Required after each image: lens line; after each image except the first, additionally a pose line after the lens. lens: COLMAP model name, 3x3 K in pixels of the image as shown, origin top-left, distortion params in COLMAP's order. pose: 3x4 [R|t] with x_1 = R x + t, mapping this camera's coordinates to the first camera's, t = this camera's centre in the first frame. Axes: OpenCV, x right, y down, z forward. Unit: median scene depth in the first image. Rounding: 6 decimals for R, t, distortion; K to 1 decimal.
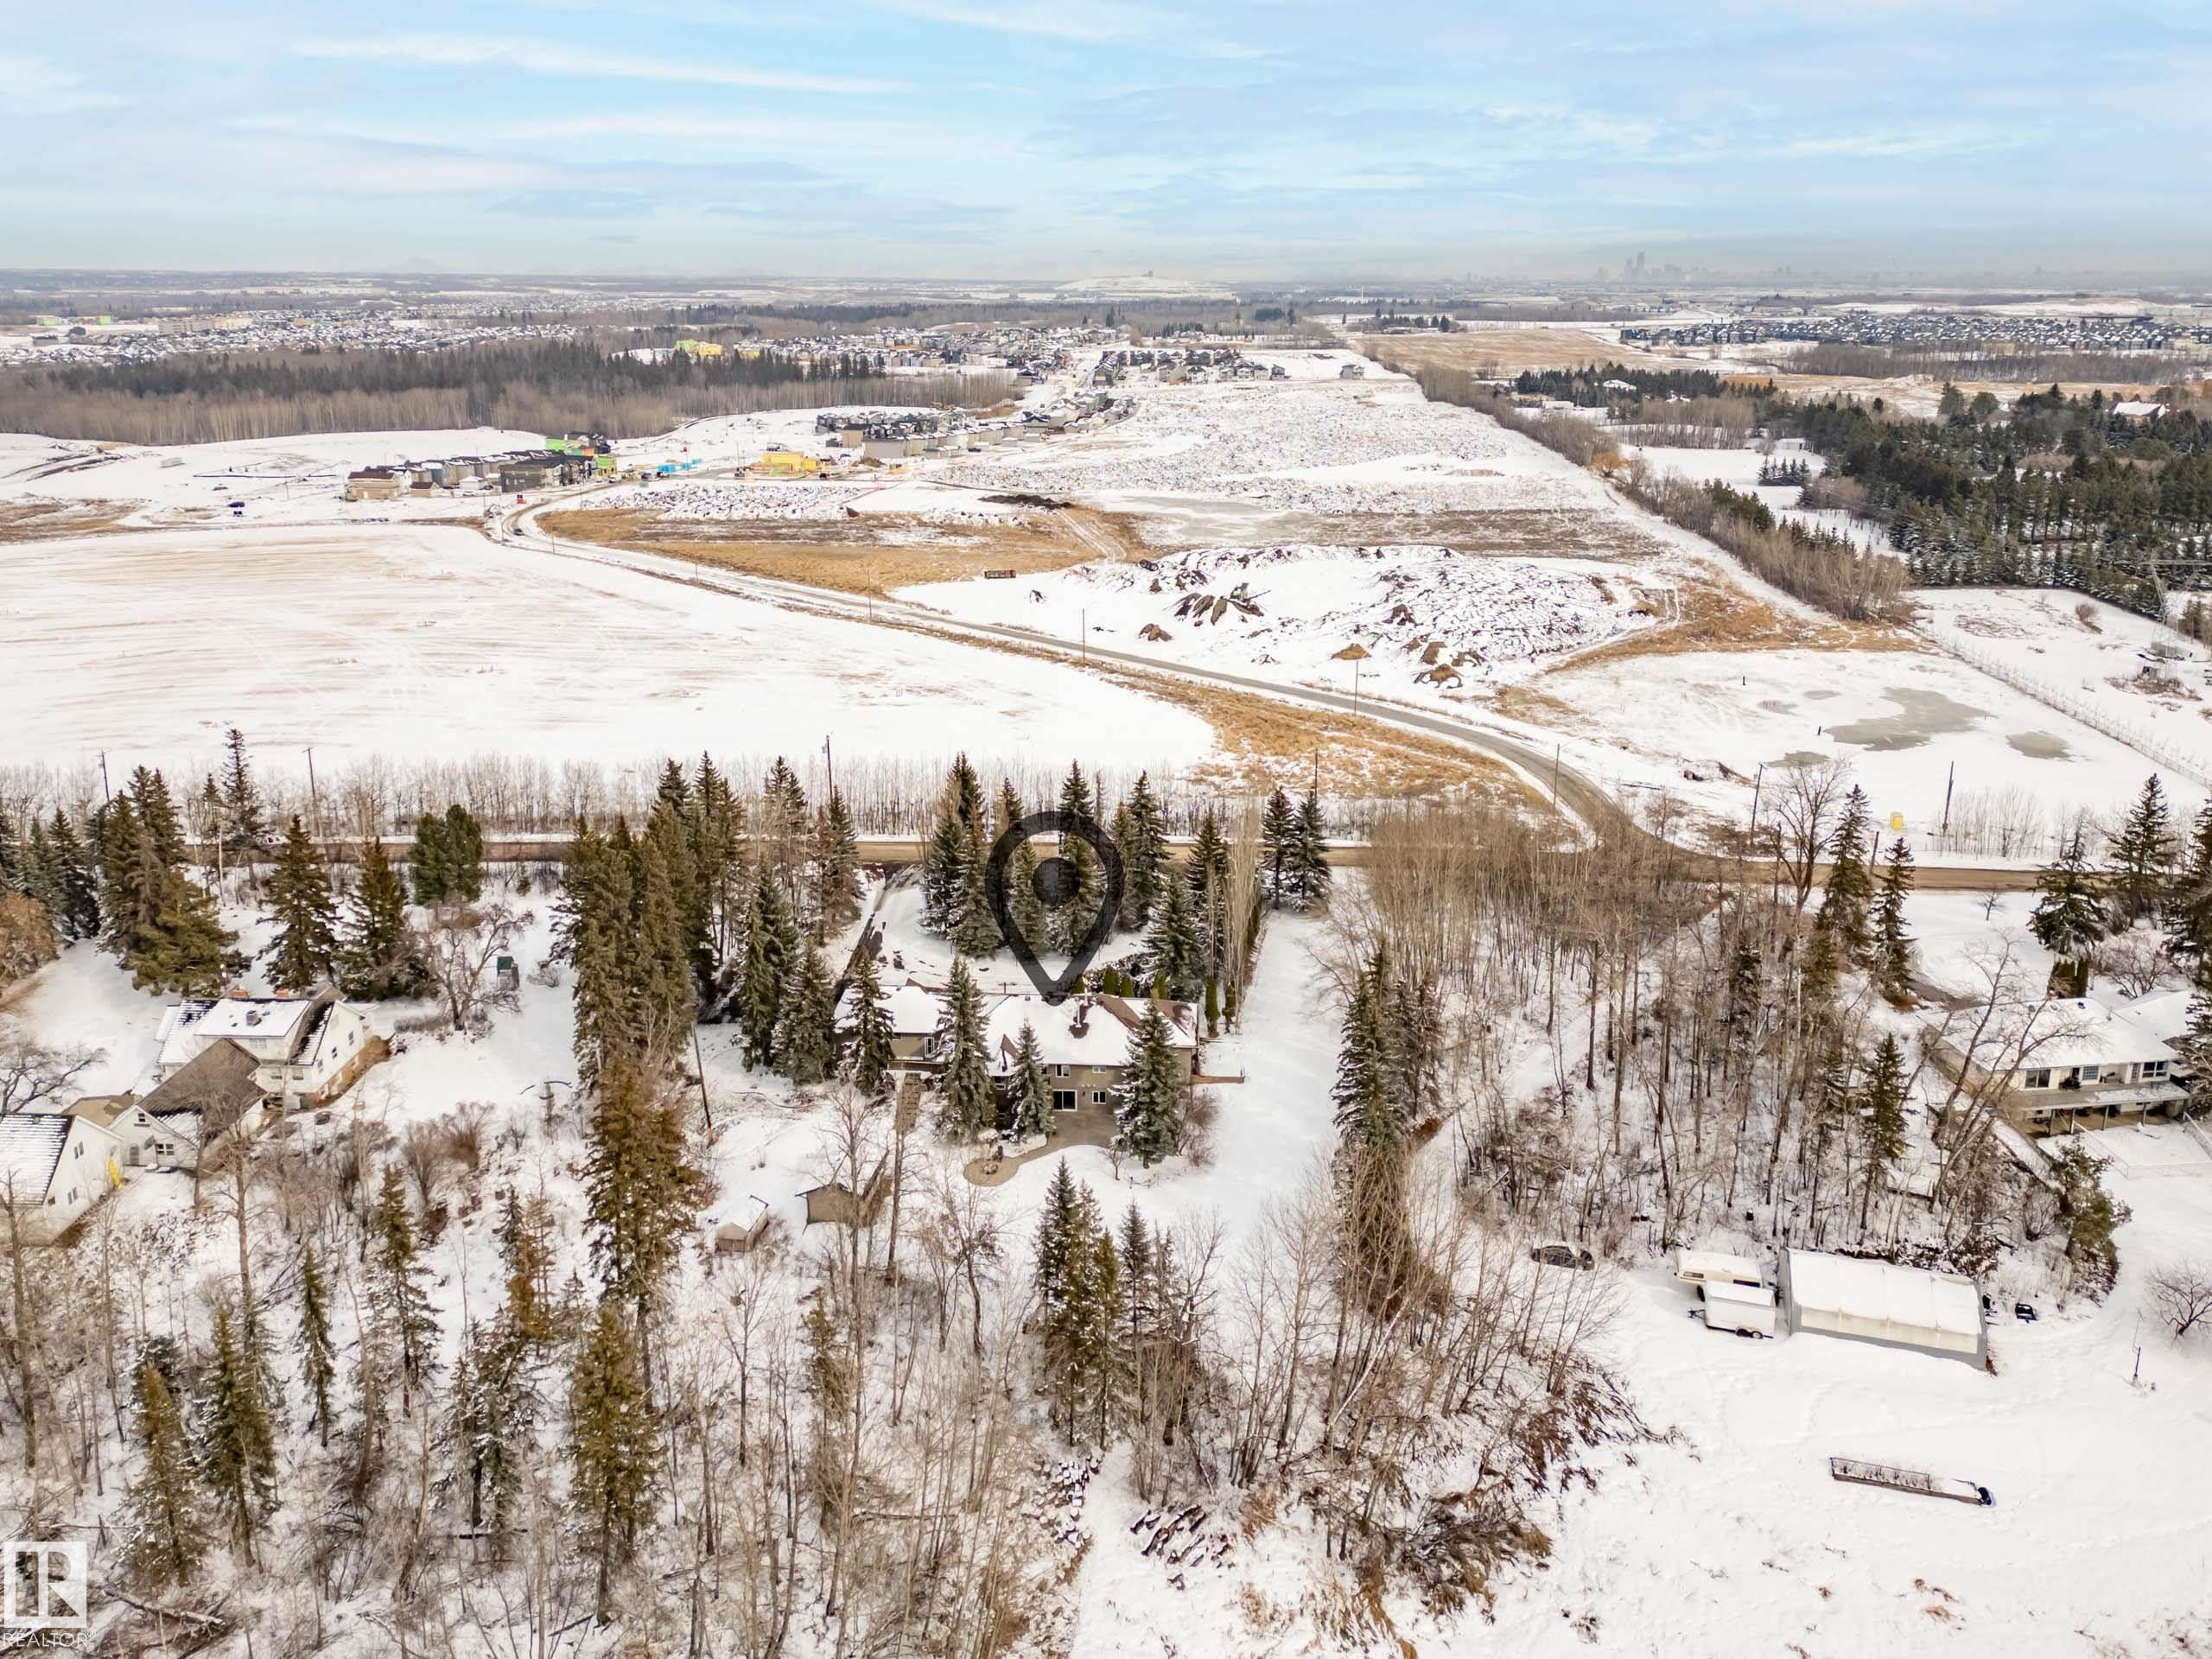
lens RADIAL K [[1605.2, 0, 1104.1], [0, 1605.2, 828.9], [0, 0, 1]] dist [0.074800, -0.052829]
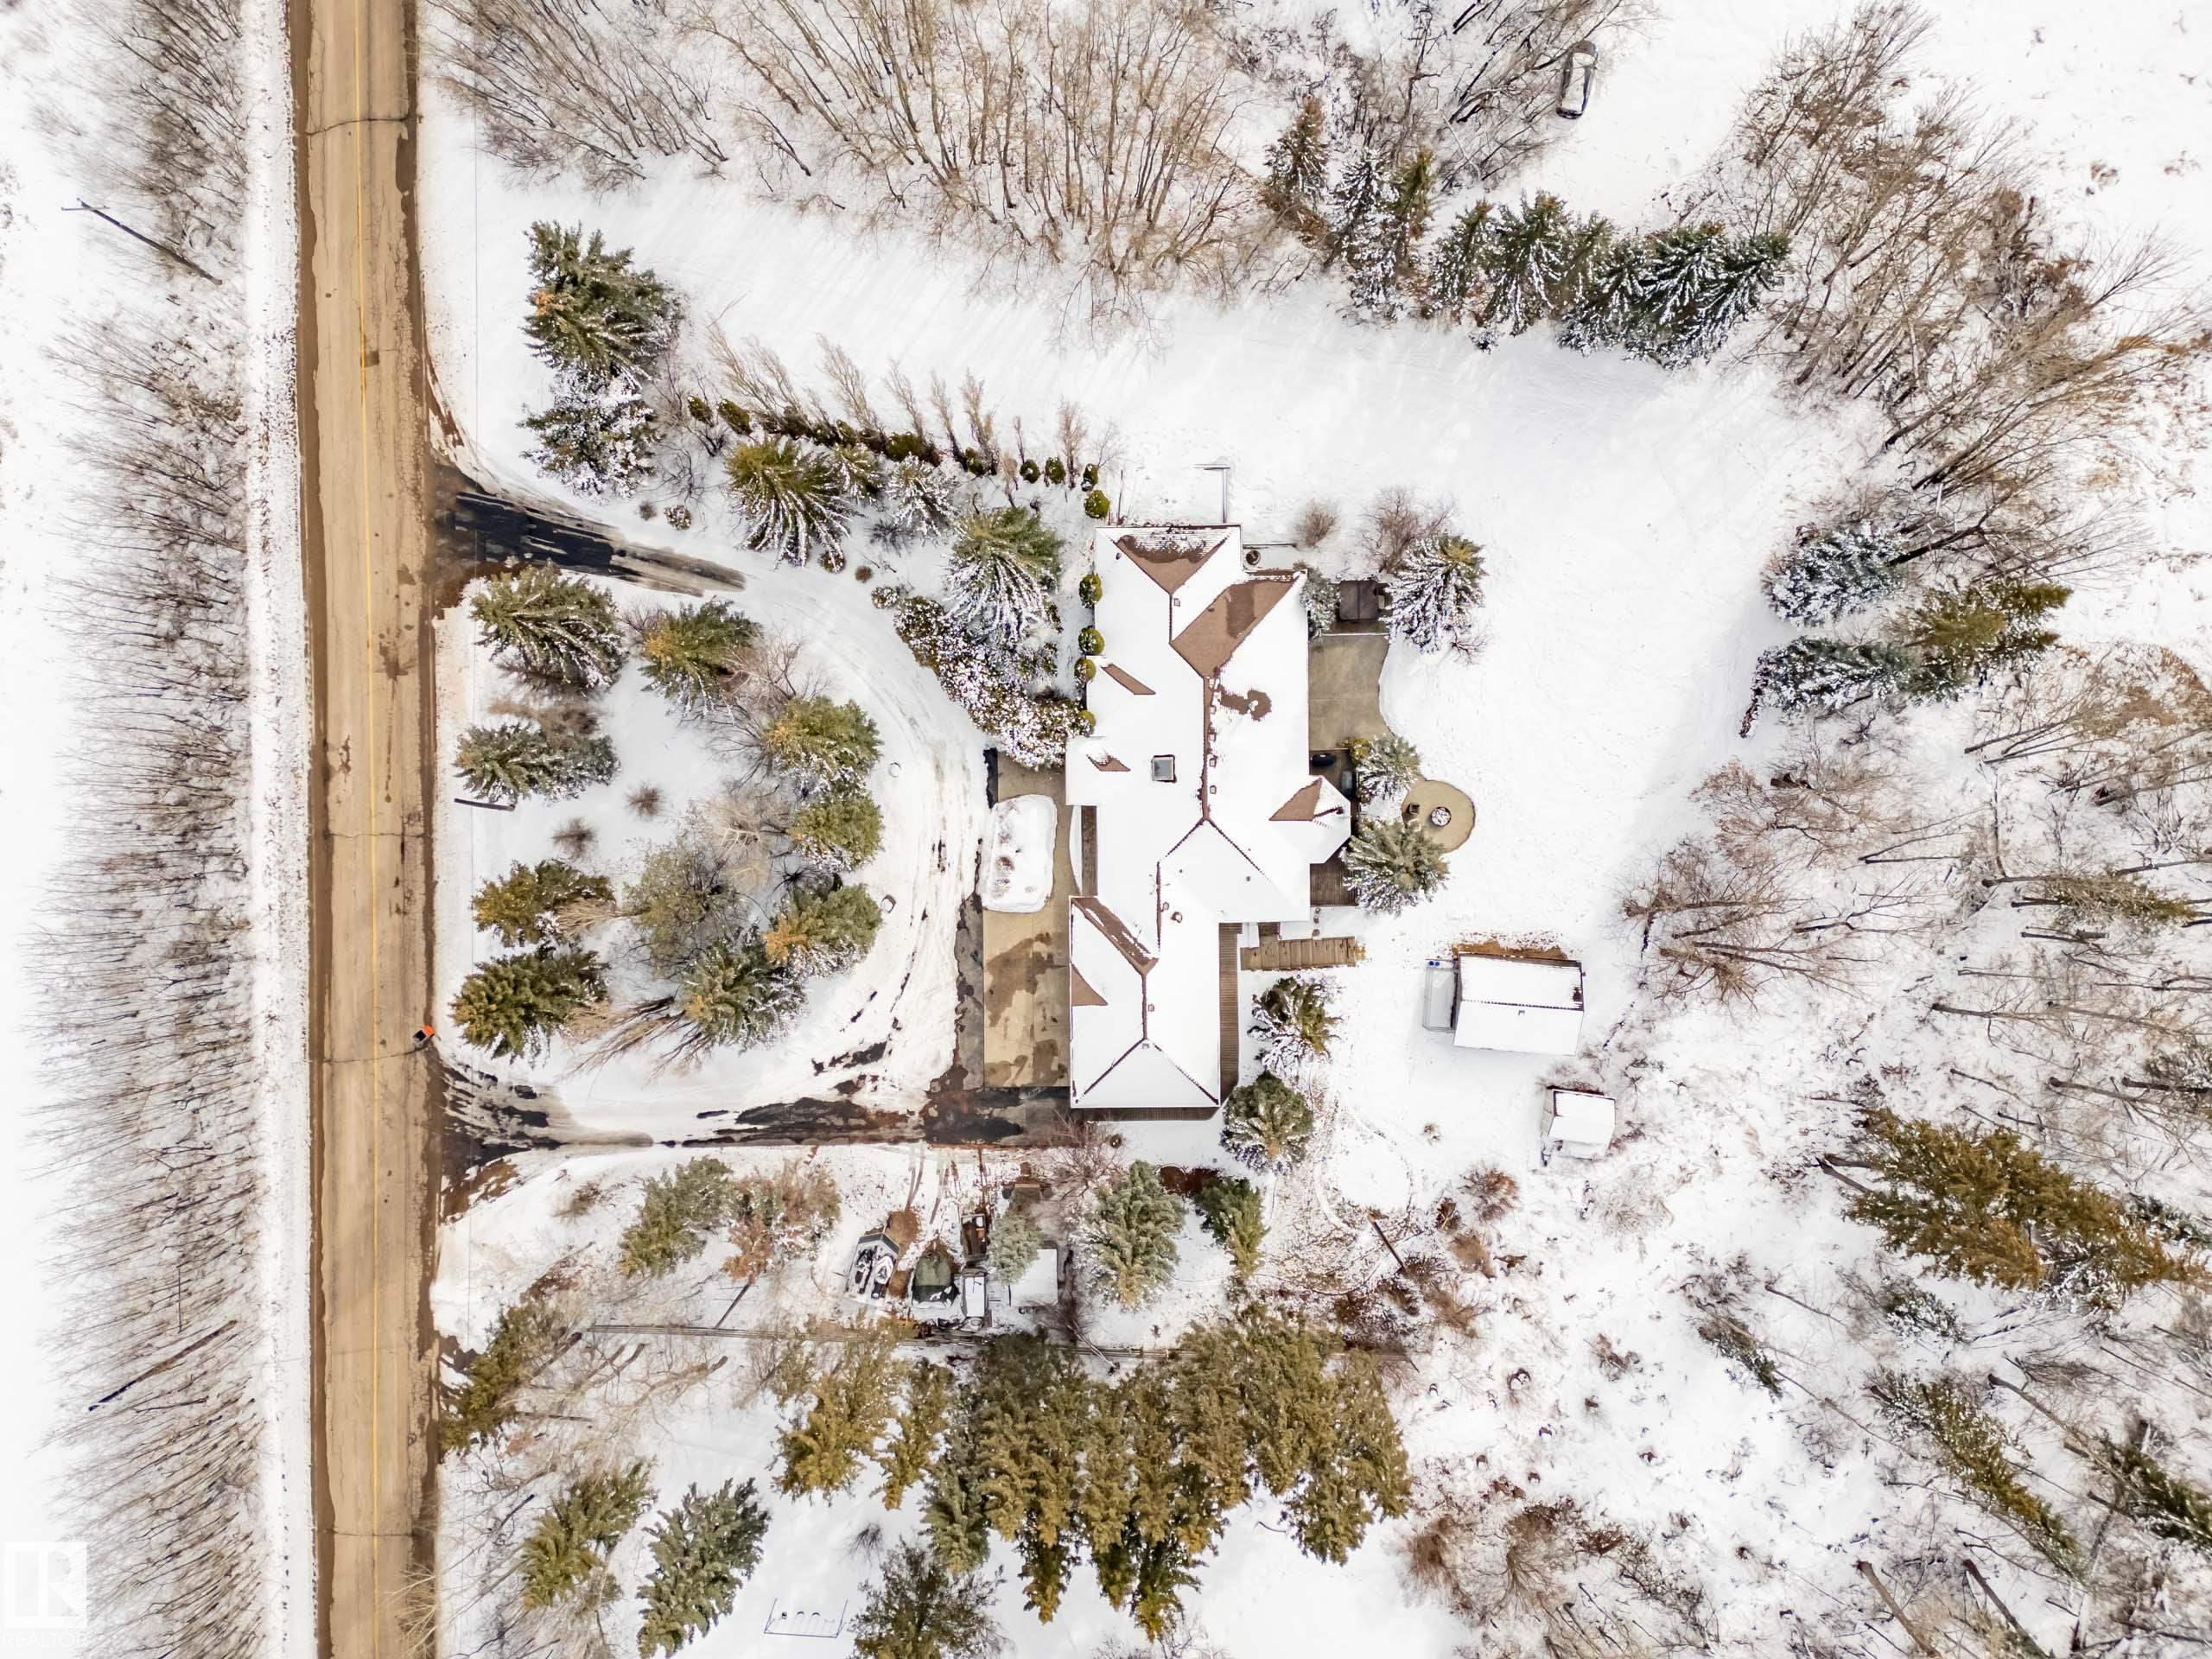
lens RADIAL K [[1605.2, 0, 1105.7], [0, 1605.2, 824.8], [0, 0, 1]] dist [0.074800, -0.052829]
pose [[-0.068262, -0.997593, -0.012171, -0.054210], [0.310589, -0.032843, 0.949977, -0.533472], [-0.948090, 0.061067, 0.312084, 0.900551]]
